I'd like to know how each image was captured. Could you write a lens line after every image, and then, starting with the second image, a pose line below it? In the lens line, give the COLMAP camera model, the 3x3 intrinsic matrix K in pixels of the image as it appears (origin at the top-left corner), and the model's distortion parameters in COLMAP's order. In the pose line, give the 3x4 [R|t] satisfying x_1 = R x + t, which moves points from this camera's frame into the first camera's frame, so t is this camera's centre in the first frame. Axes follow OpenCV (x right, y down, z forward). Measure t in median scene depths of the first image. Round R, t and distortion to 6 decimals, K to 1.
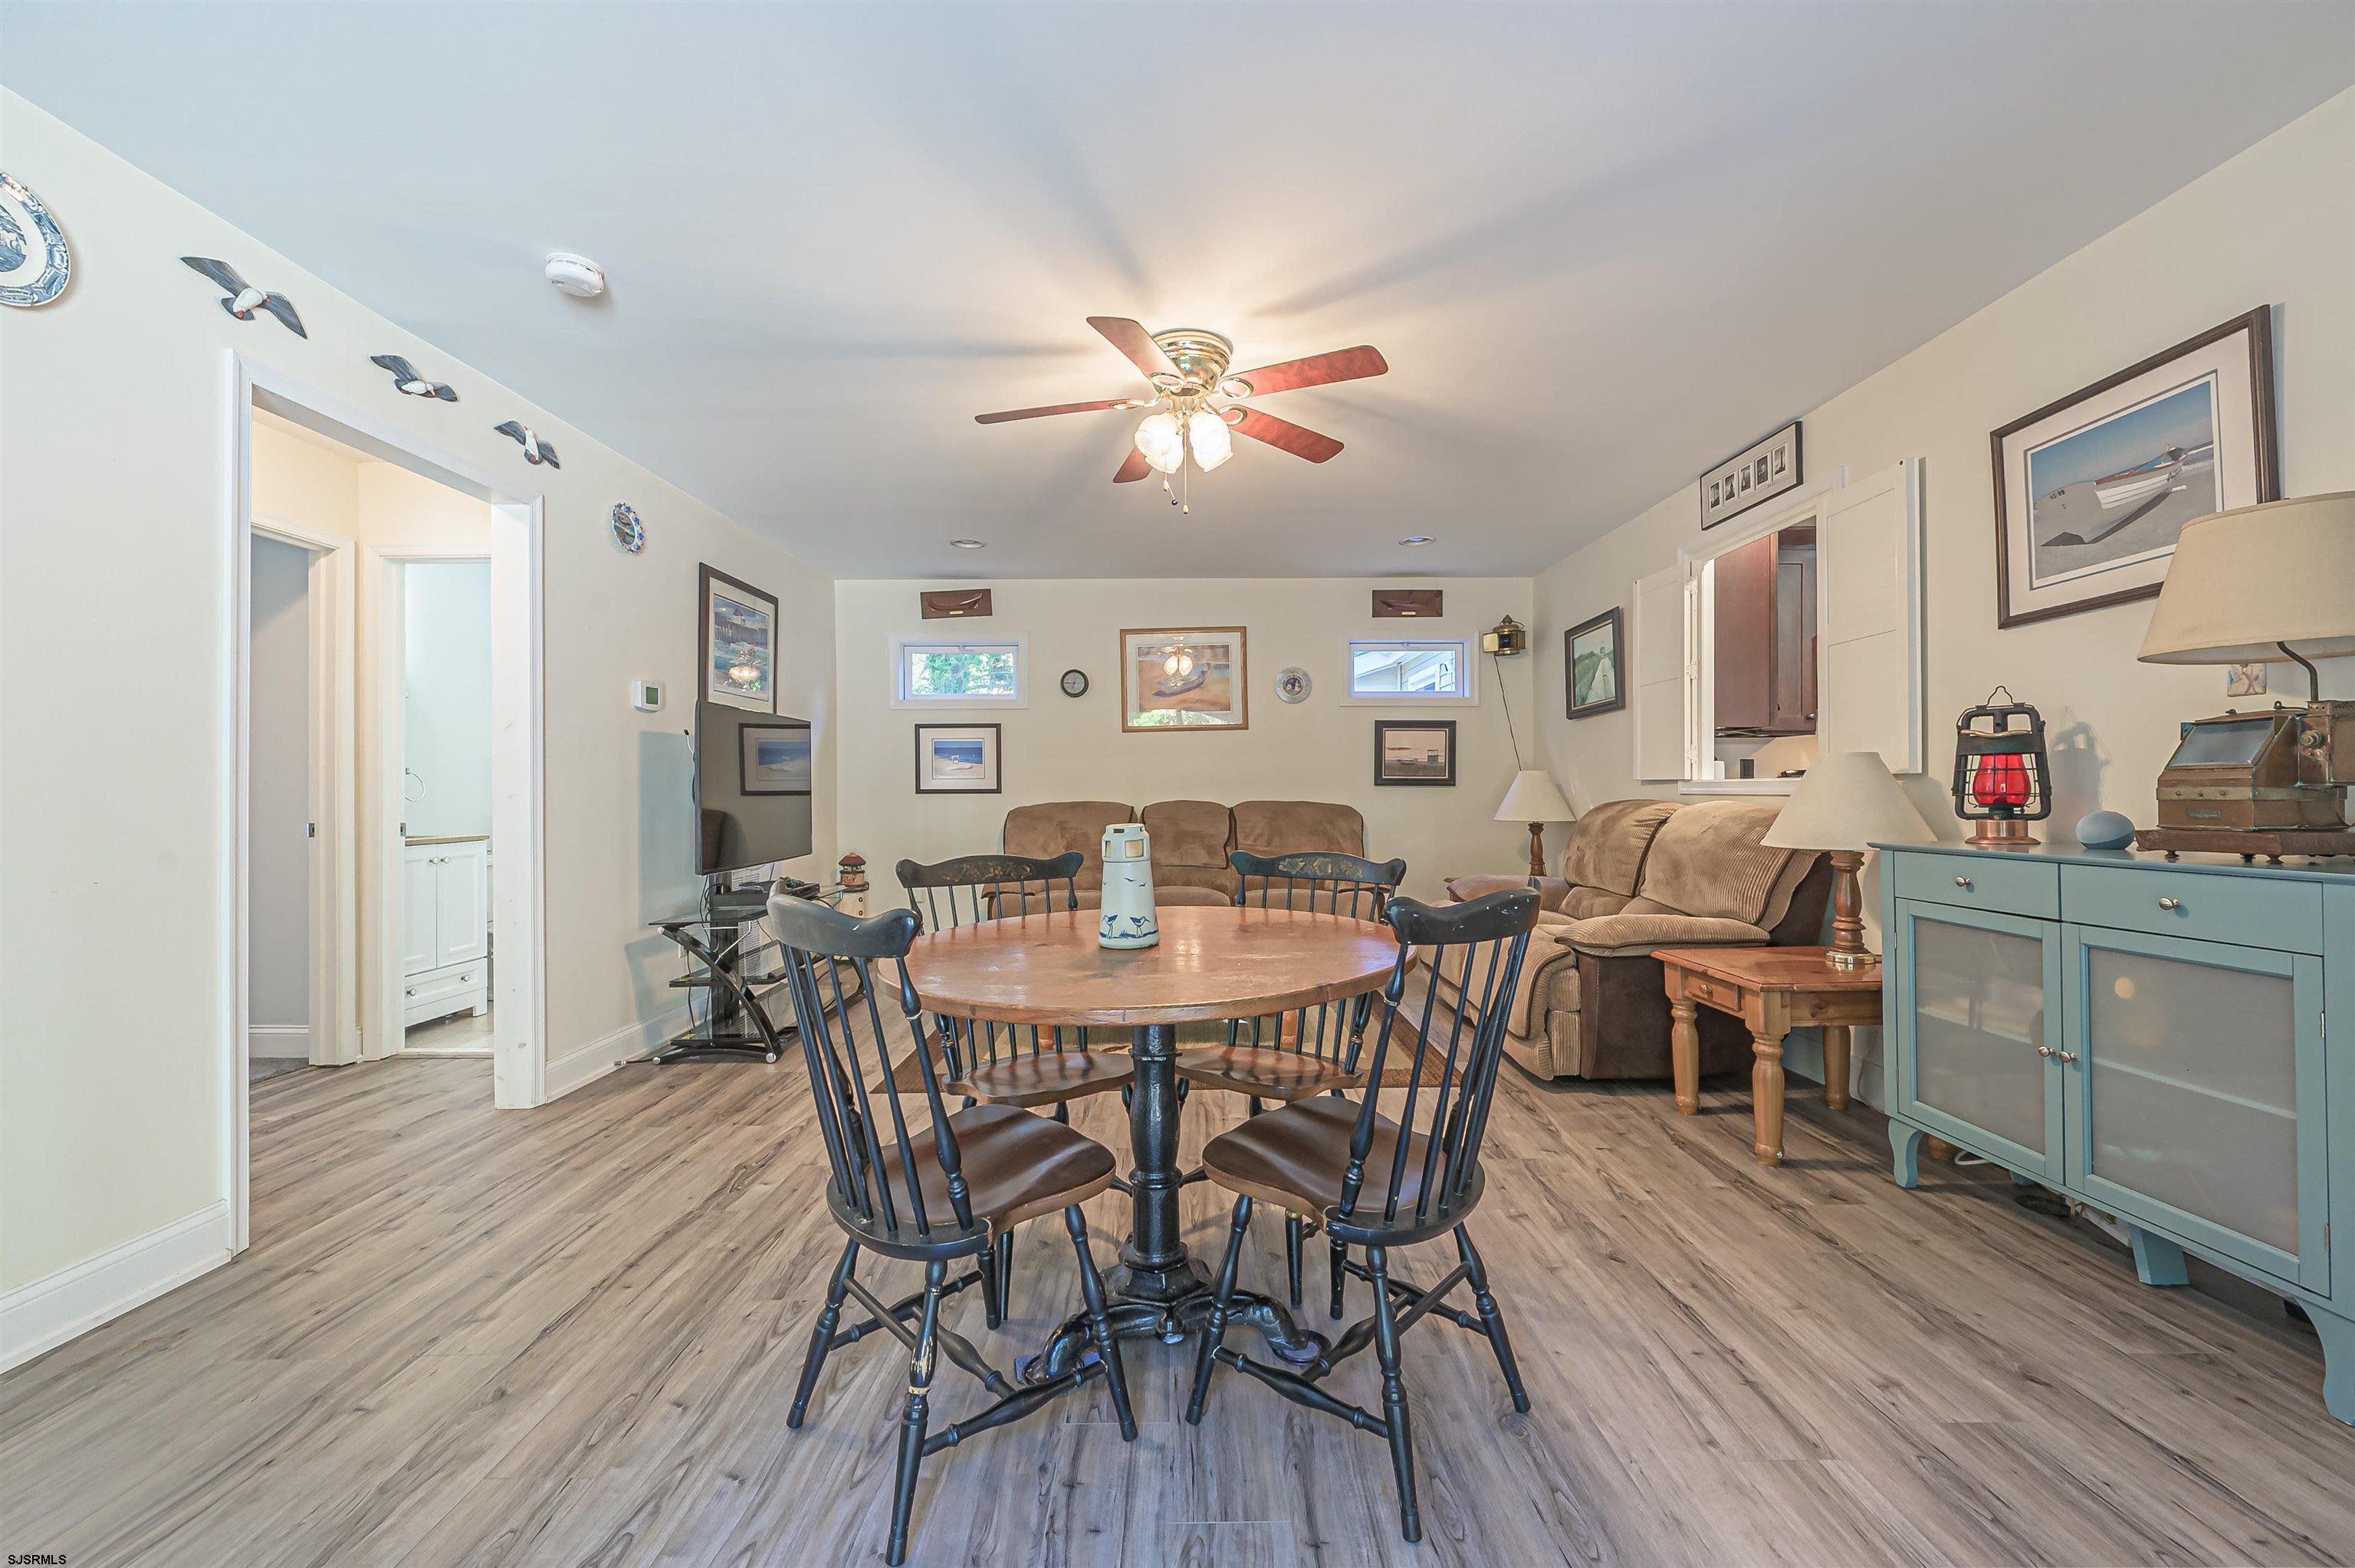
lens RADIAL K [[919.2, 0, 1172.9], [0, 919.2, 784.9], [0, 0, 1]] dist [-0.001916, 0.000121]
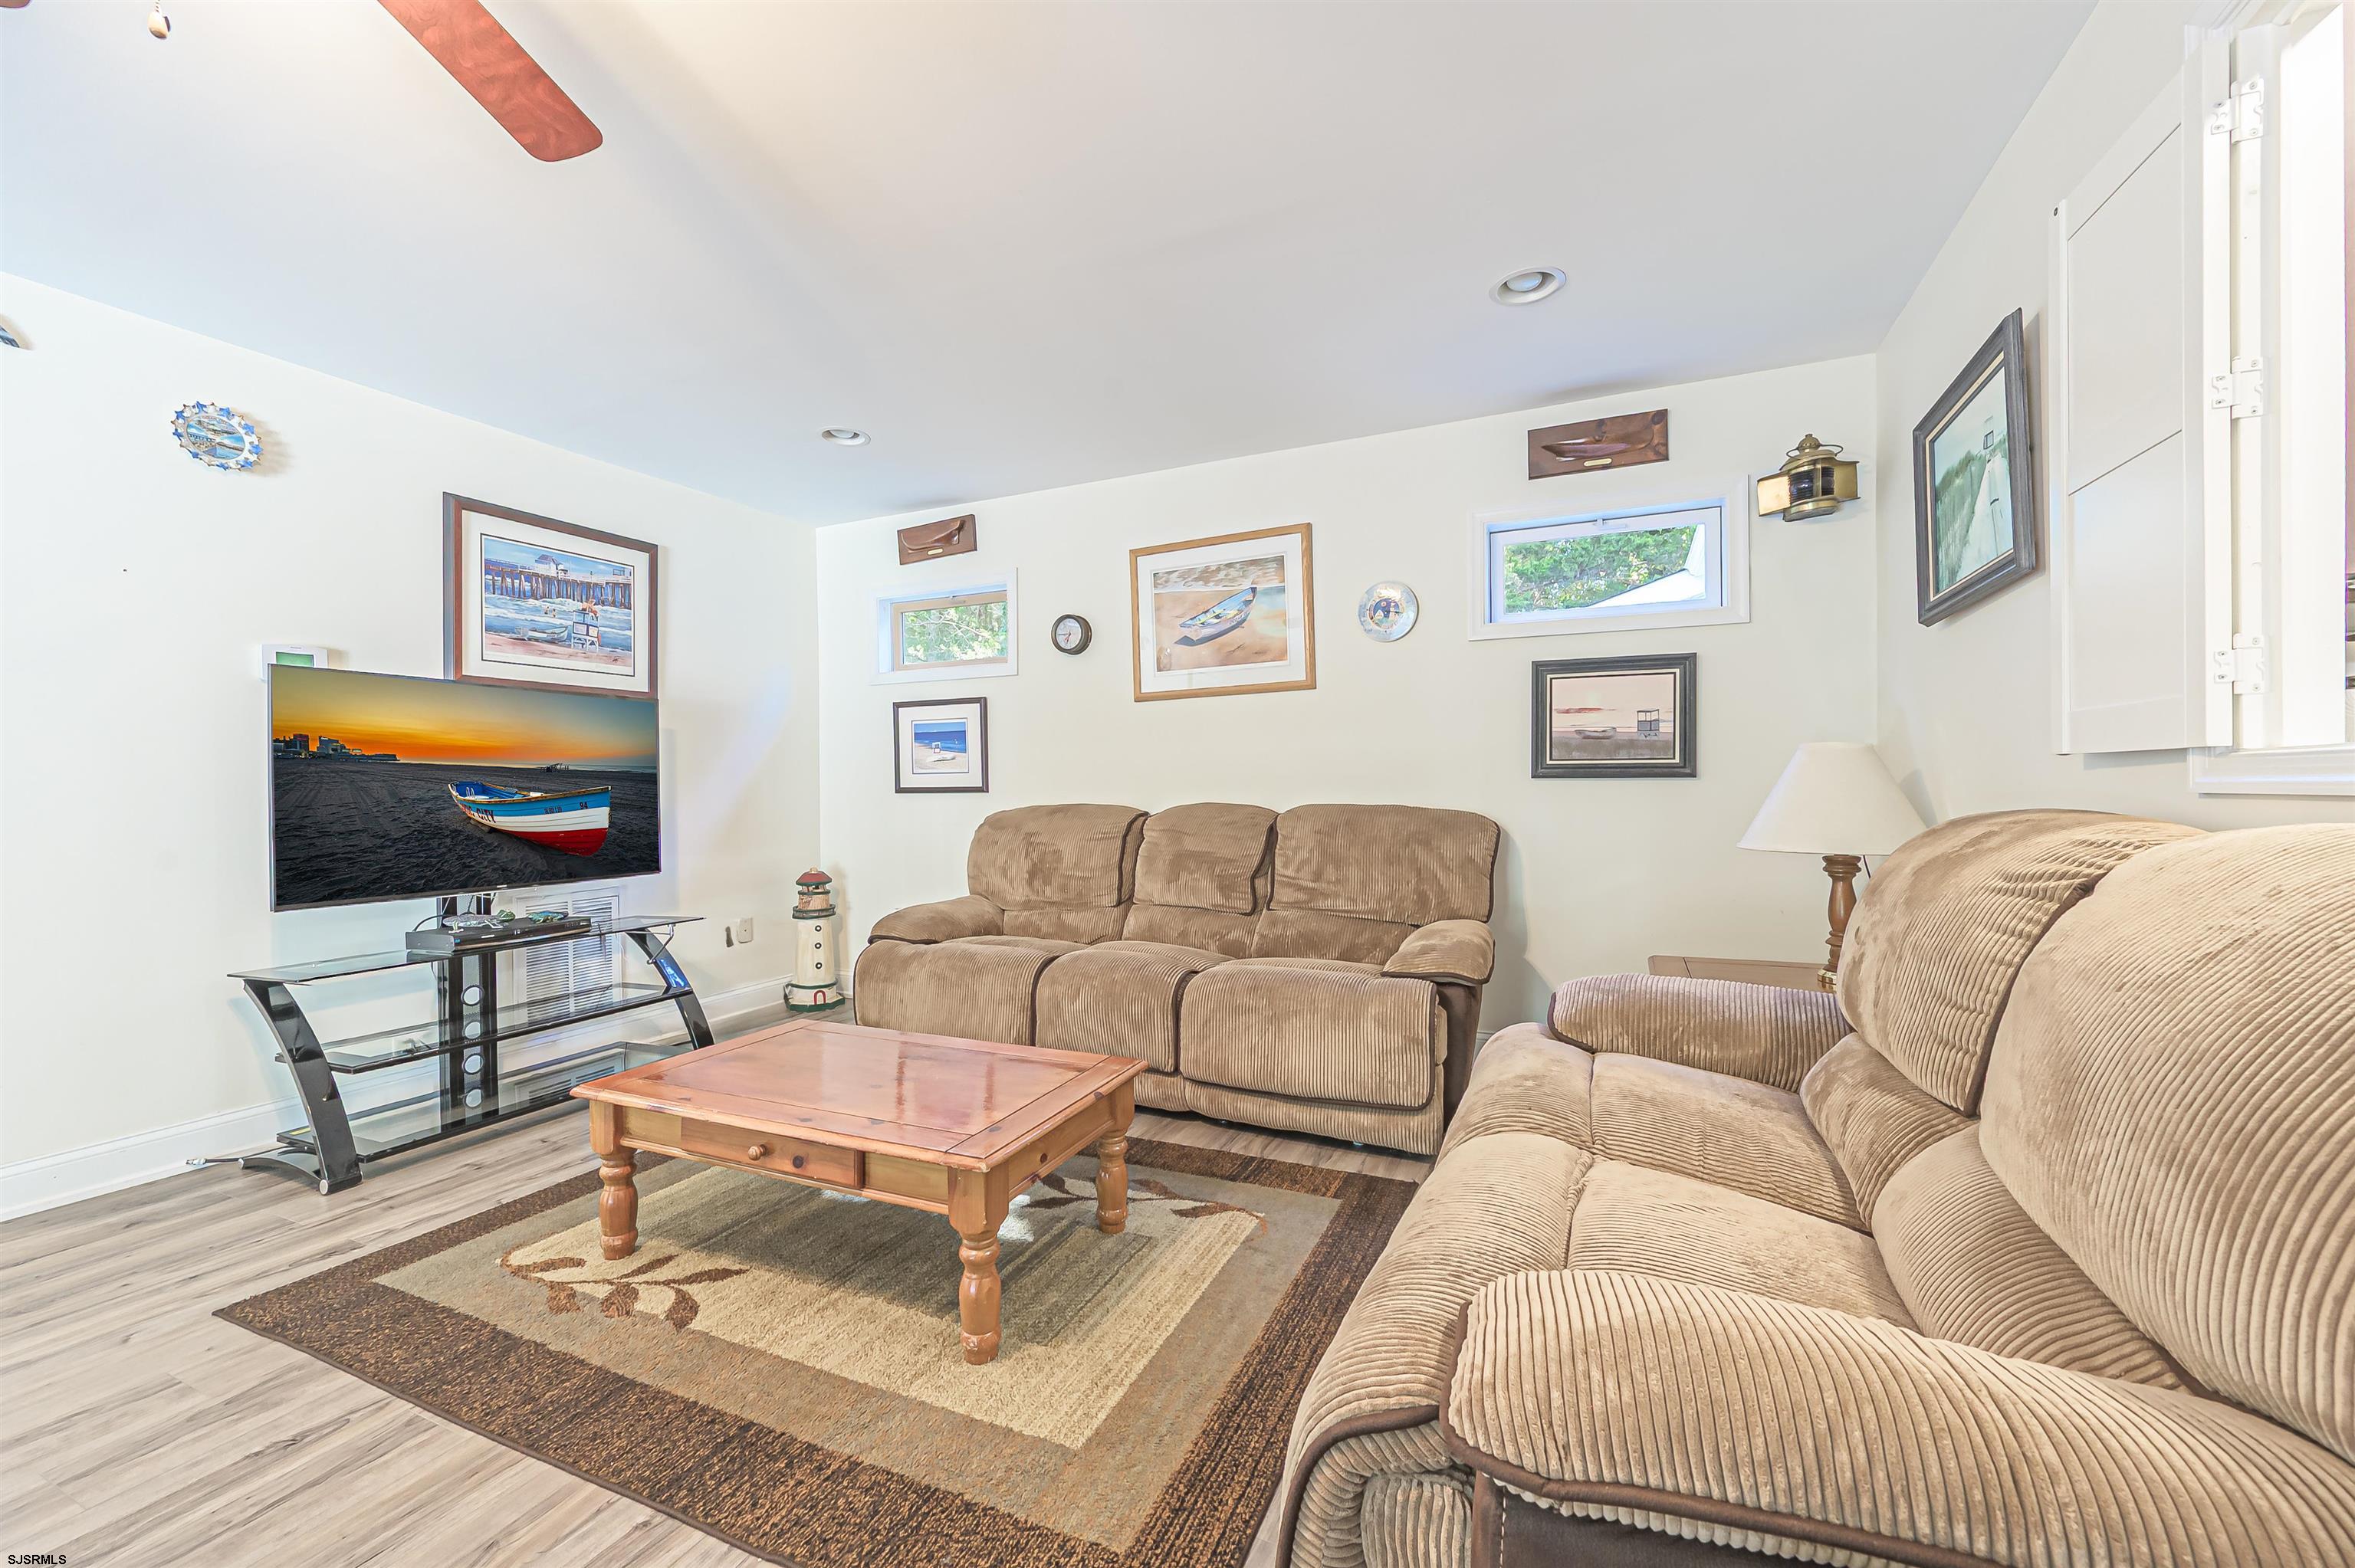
lens RADIAL K [[919.2, 0, 1185.0], [0, 919.2, 787.9], [0, 0, 1]] dist [-0.001916, 0.000121]
pose [[0.910802, -0.003920, -0.412824, 0.260105], [0.006783, 0.999962, 0.005470, 0.002520], [0.412787, -0.007782, 0.910794, 0.403526]]
